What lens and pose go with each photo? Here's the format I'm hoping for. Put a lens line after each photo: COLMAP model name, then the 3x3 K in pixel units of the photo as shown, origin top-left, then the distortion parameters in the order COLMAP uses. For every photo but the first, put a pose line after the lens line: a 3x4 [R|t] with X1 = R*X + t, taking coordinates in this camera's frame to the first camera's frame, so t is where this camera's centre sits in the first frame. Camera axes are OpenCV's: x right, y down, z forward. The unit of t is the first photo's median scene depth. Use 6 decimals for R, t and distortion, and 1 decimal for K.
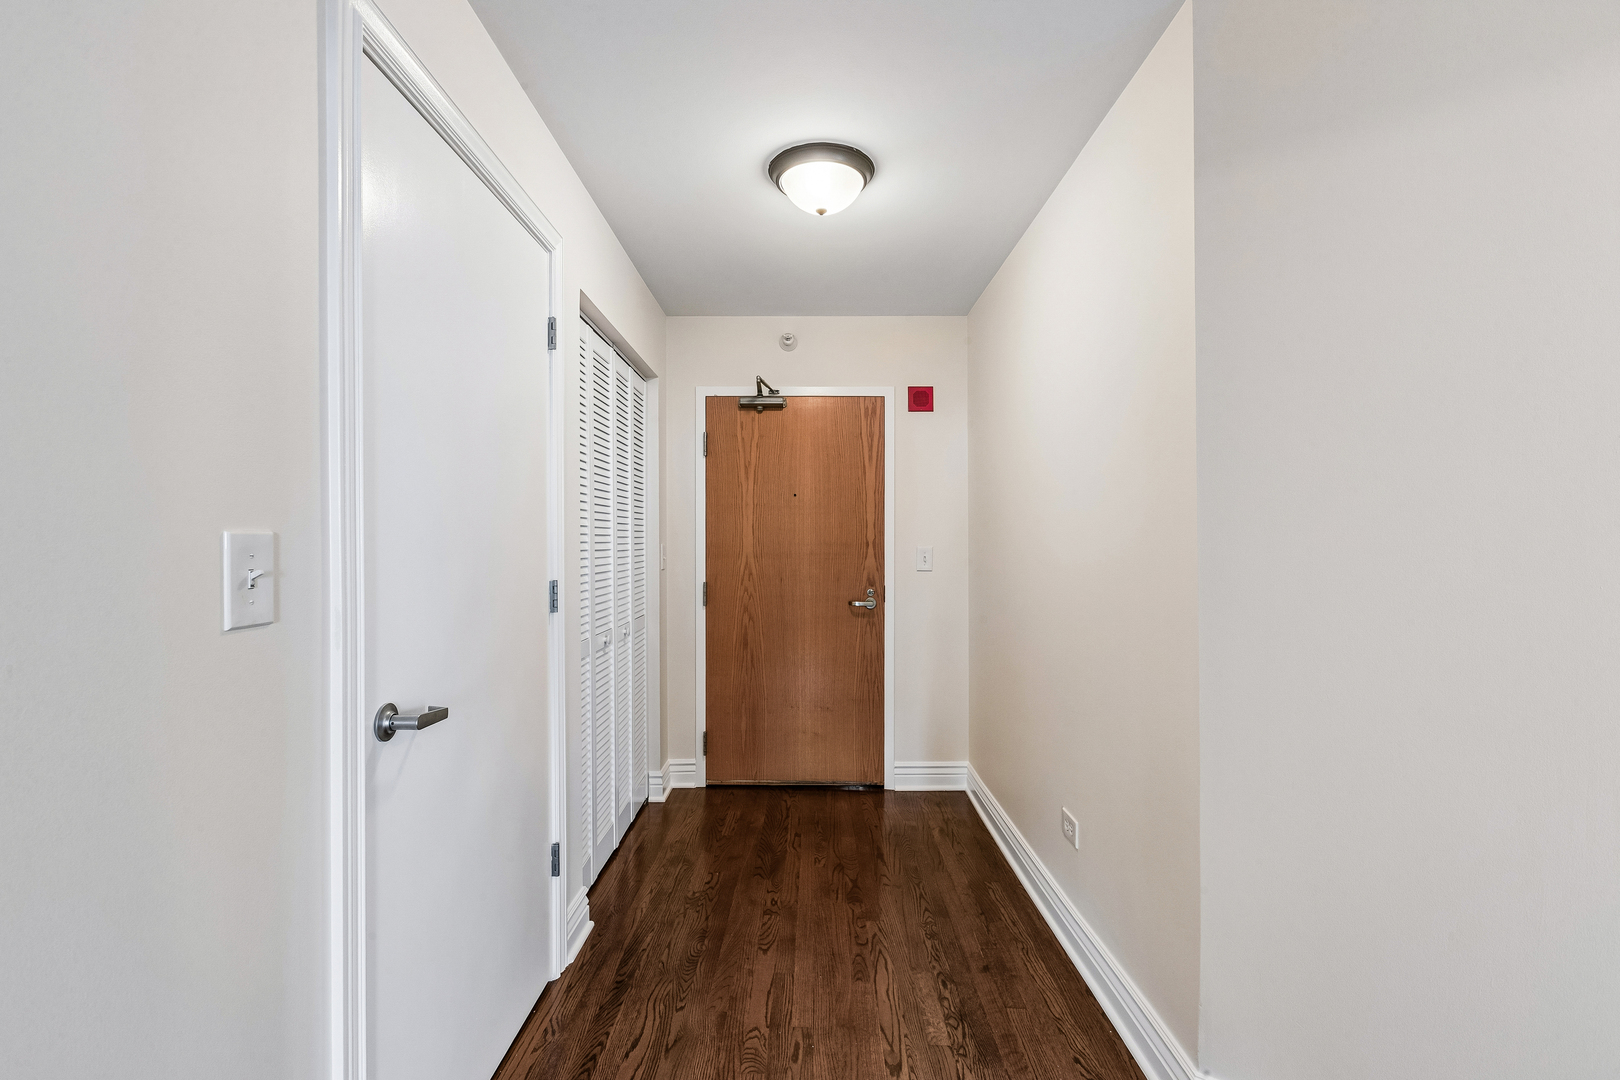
lens RADIAL K [[728.0, 0, 810.5], [0, 728.0, 542.8], [0, 0, 1]] dist [0.000873, -0.000347]
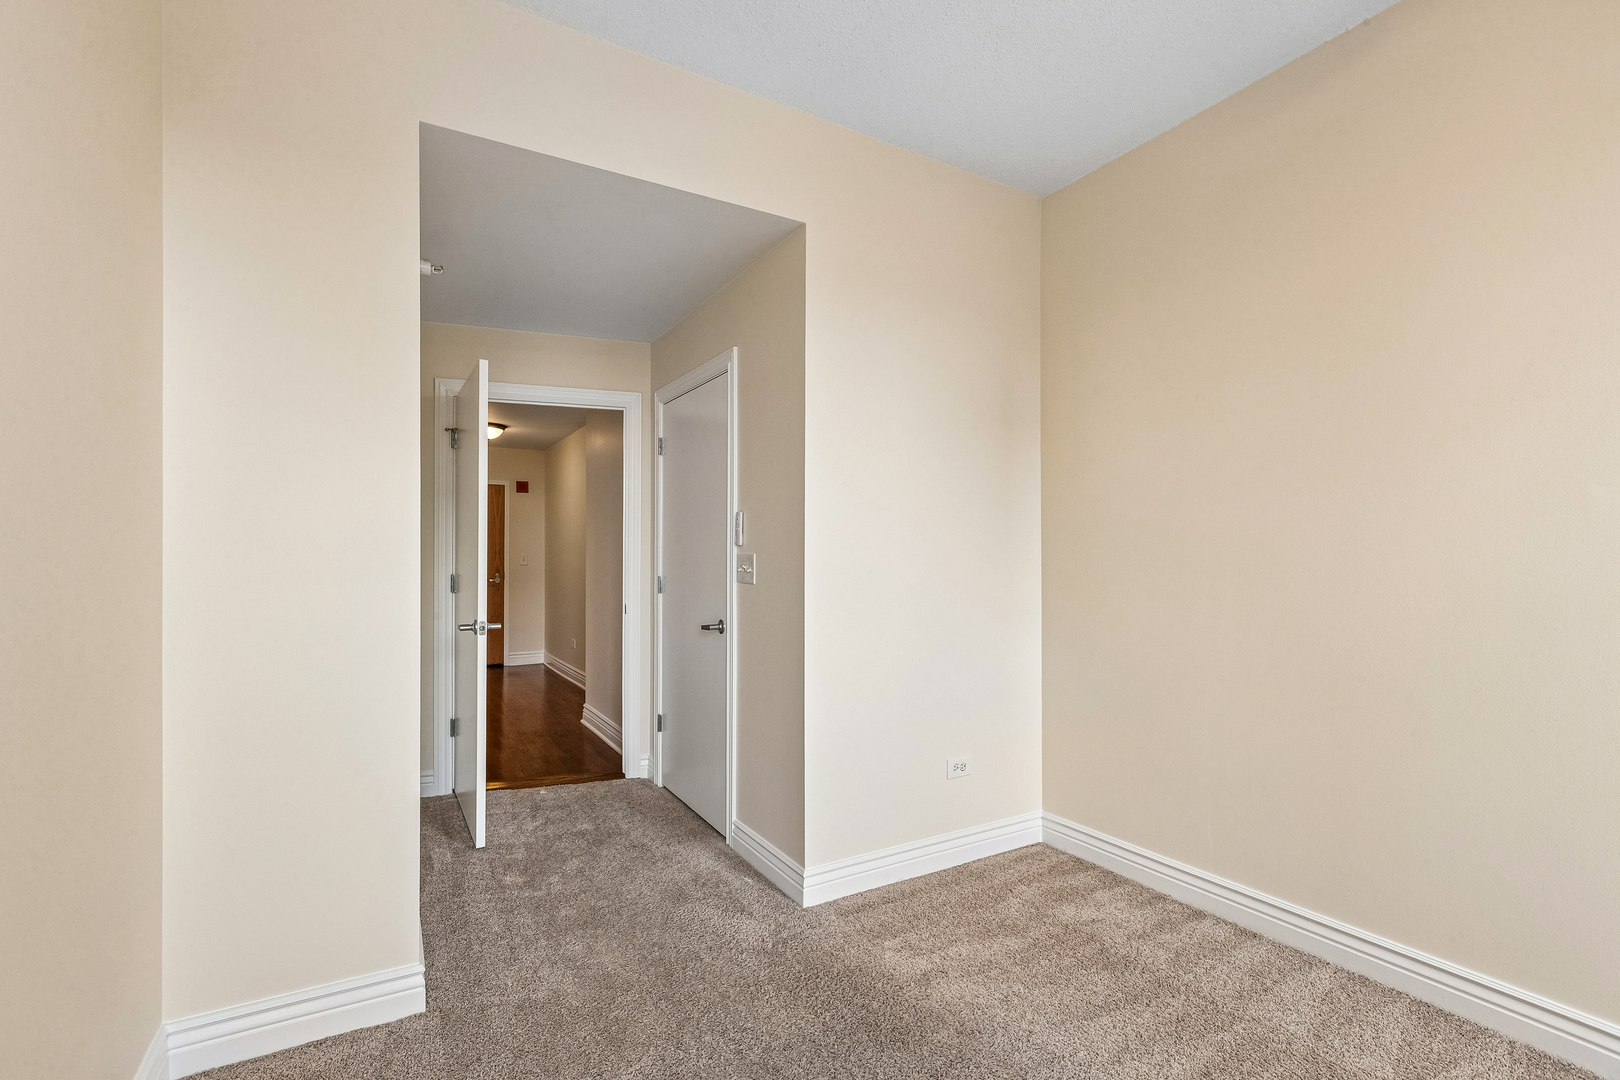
lens RADIAL K [[728.0, 0, 810.8], [0, 728.0, 545.1], [0, 0, 1]] dist [0.000873, -0.000347]
pose [[0.870889, 0.004419, 0.491460, -0.170091], [-0.000486, 0.999967, -0.008129, -0.004754], [-0.491480, 0.006841, 0.870862, -1.345258]]
